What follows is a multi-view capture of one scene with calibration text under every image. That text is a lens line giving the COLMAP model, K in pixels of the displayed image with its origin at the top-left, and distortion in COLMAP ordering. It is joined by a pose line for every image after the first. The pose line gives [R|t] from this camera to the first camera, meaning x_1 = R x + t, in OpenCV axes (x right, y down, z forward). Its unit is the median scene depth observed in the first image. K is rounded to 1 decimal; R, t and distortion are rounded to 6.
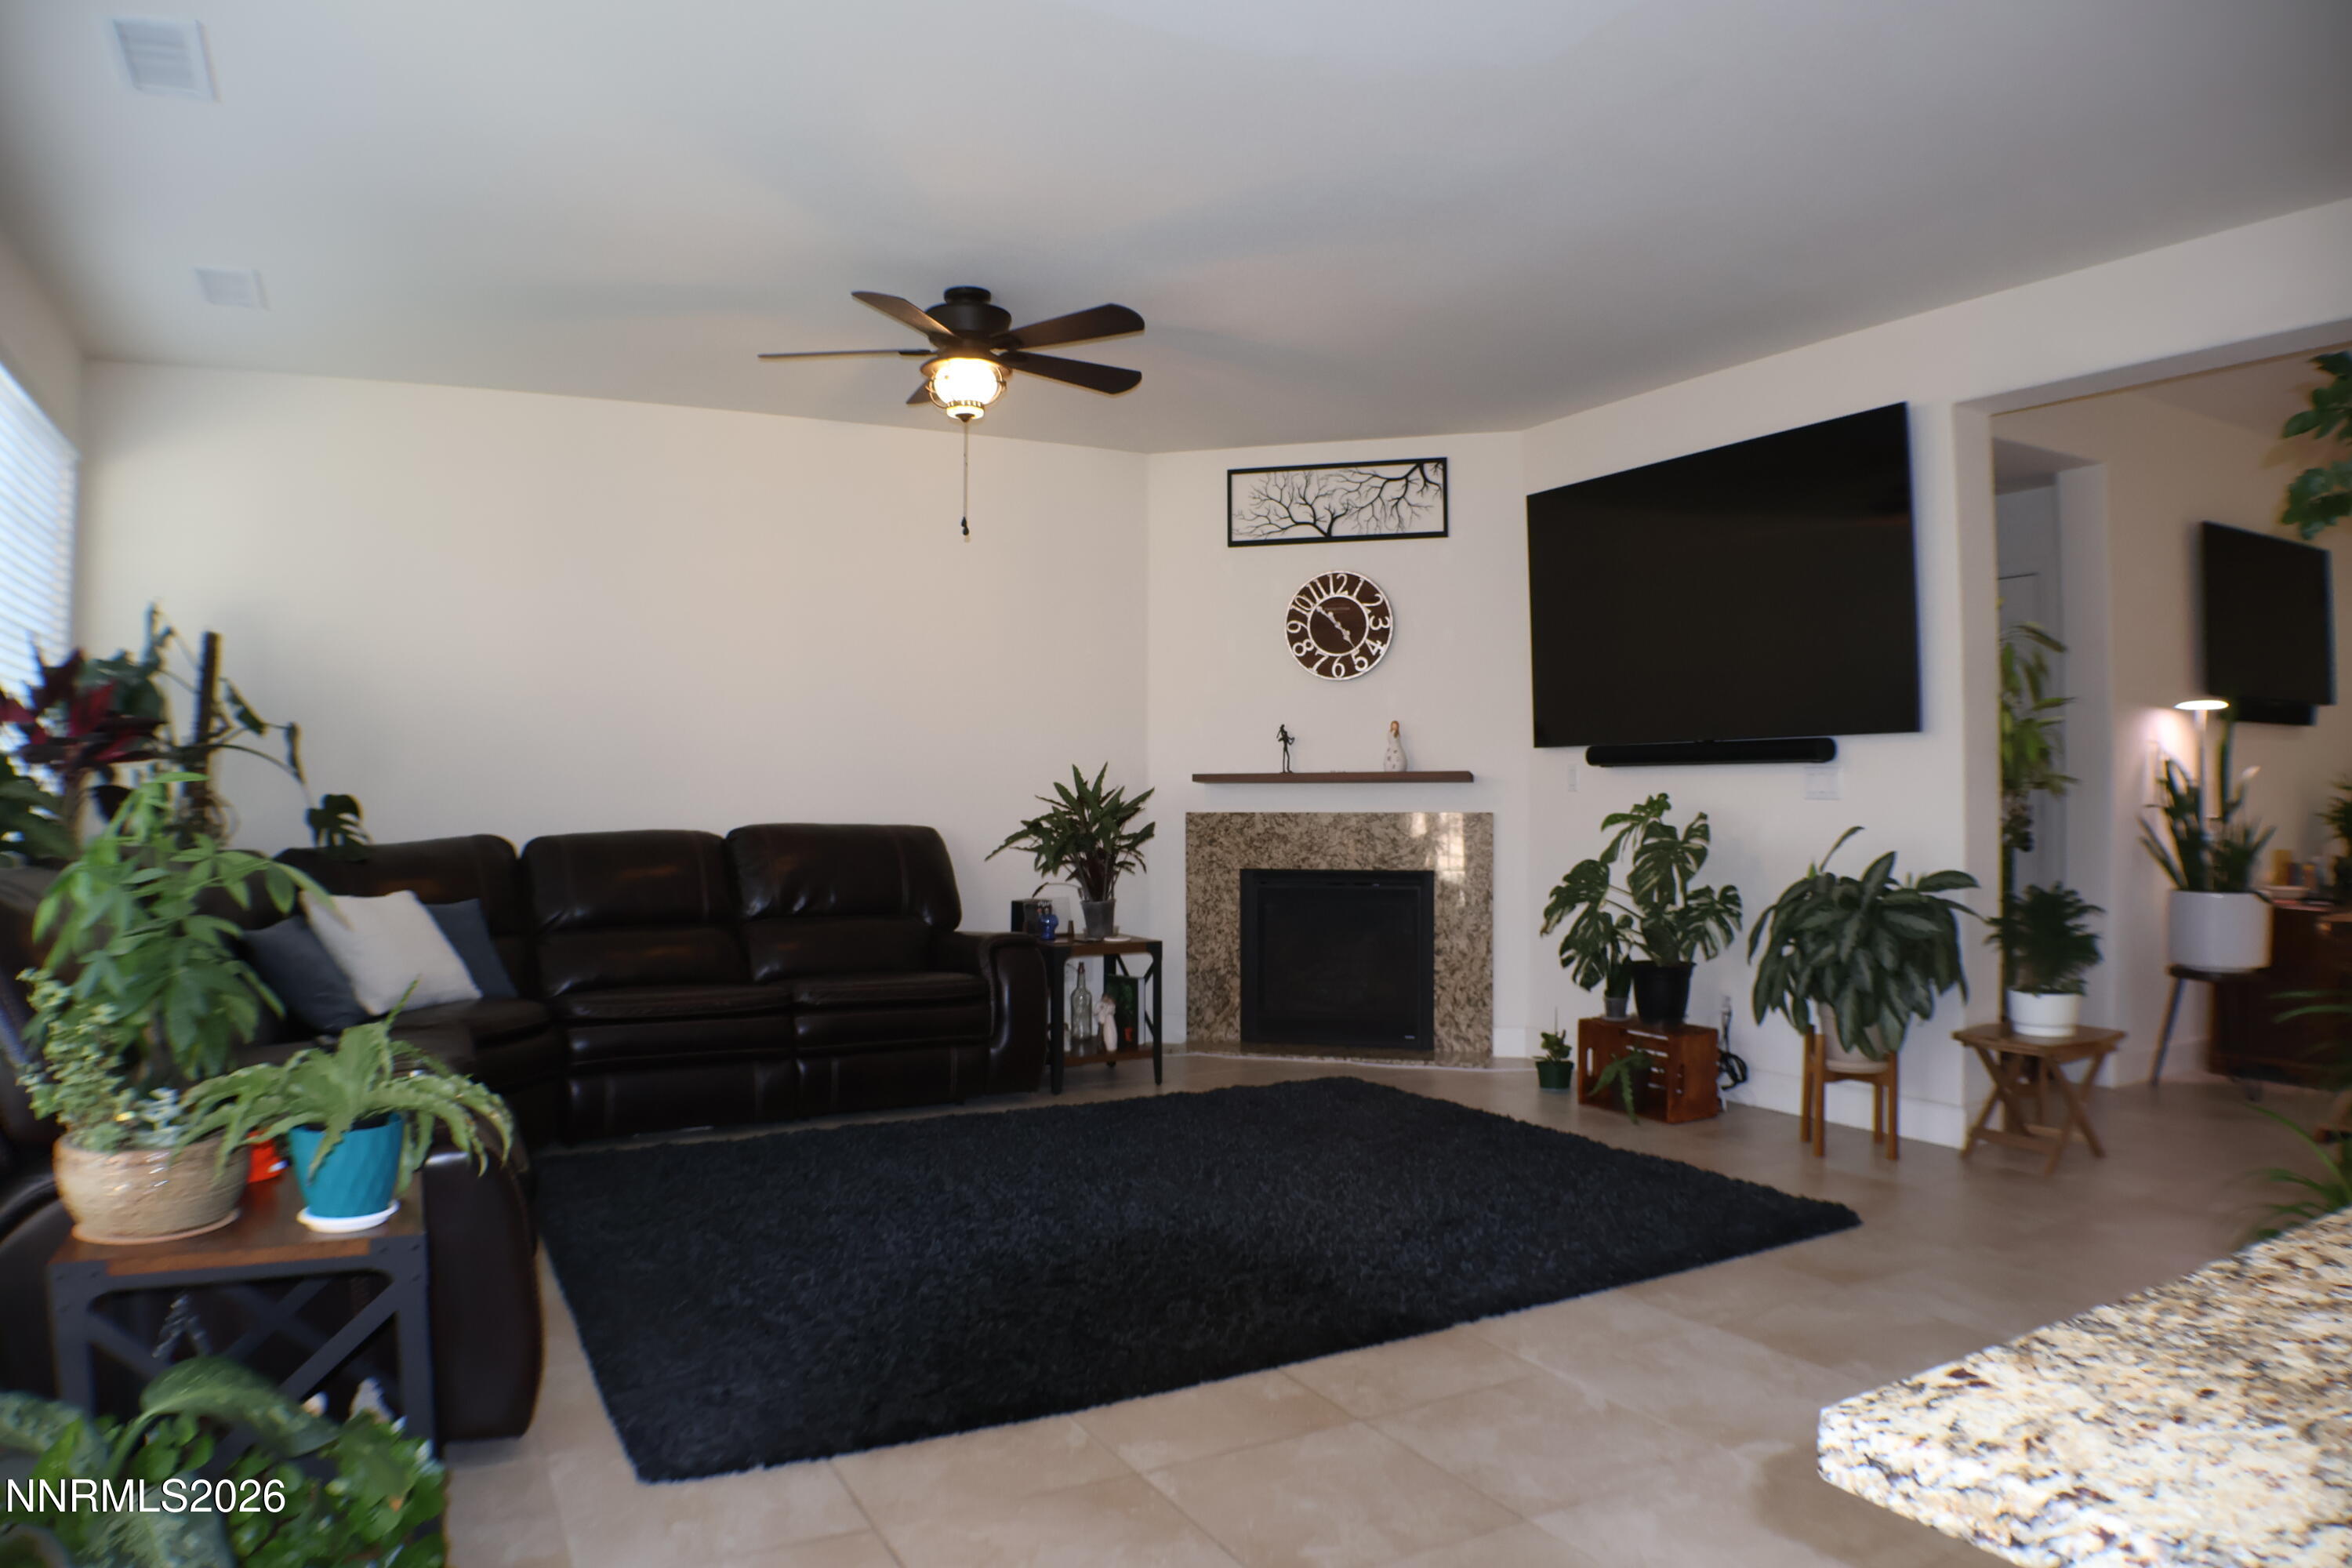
lens RADIAL K [[1489.7, 0, 1176.0], [0, 1489.7, 784.0], [0, 0, 1]] dist [-0.105409, 0.002034]
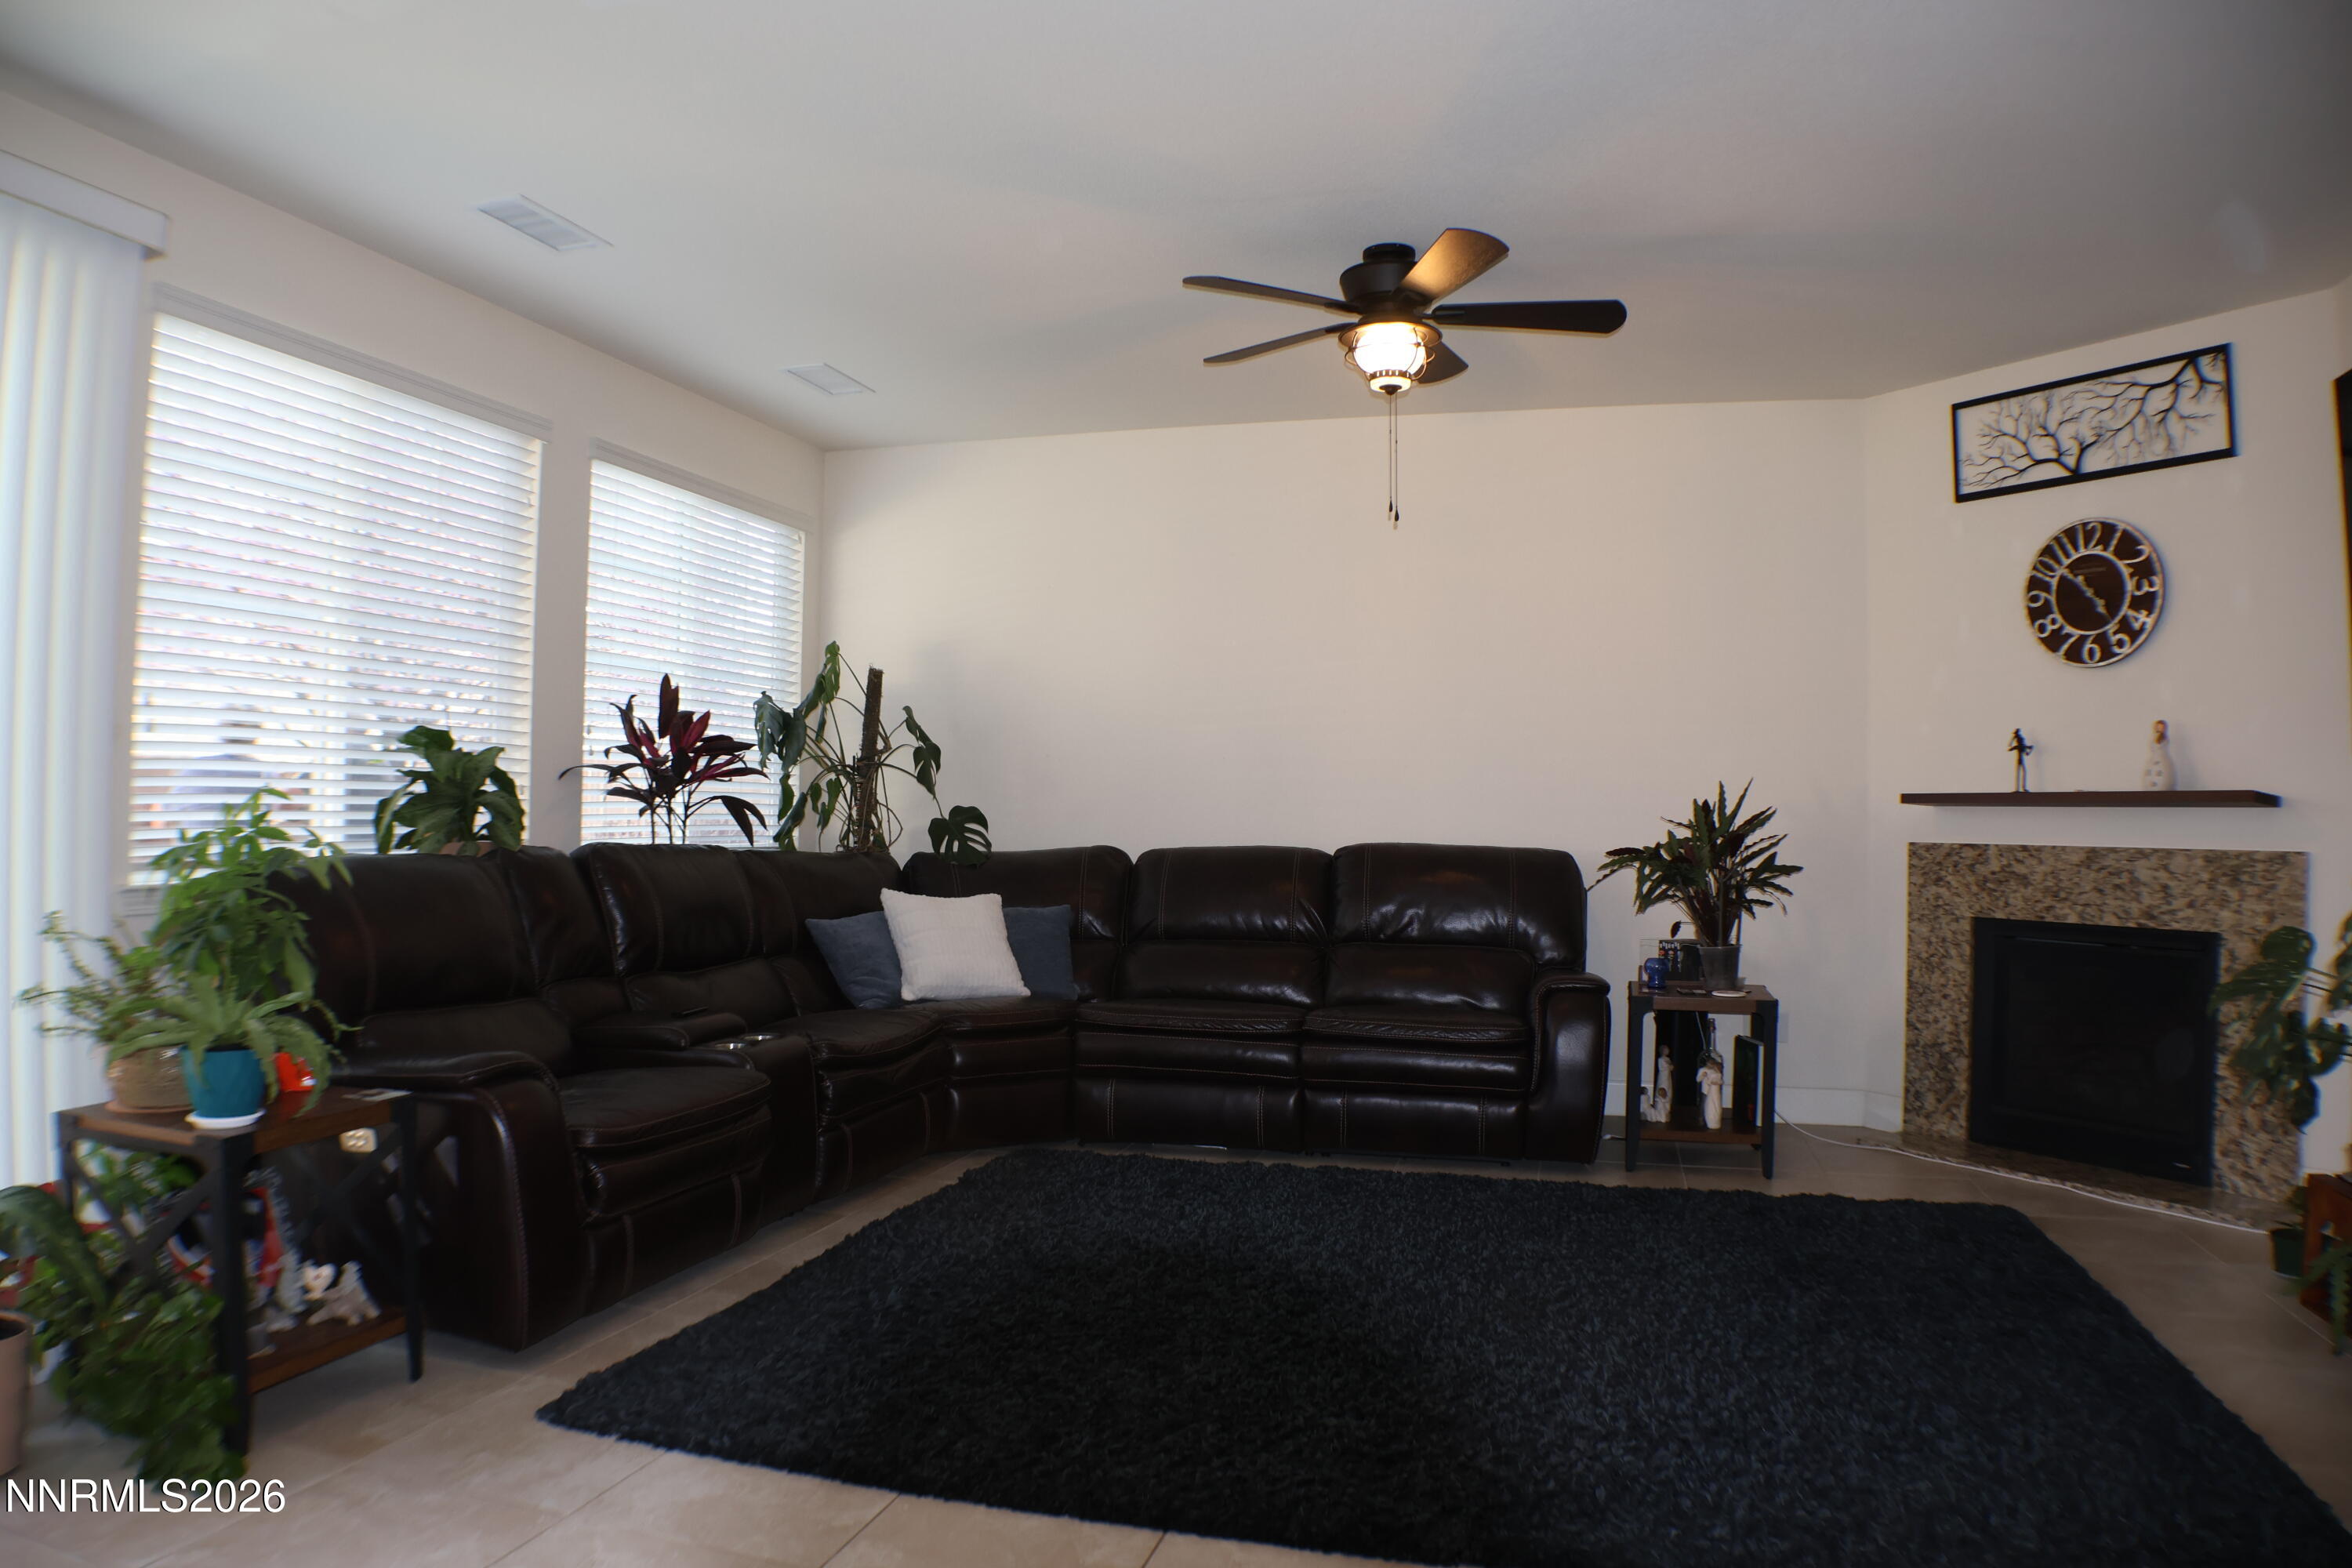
lens RADIAL K [[1489.7, 0, 1176.0], [0, 1489.7, 784.0], [0, 0, 1]] dist [-0.105409, 0.002034]
pose [[0.744985, 0.000768, -0.667080, 0.242918], [-0.010305, 0.999893, -0.010358, 0.000042], [0.667001, 0.014591, 0.744914, 0.174202]]
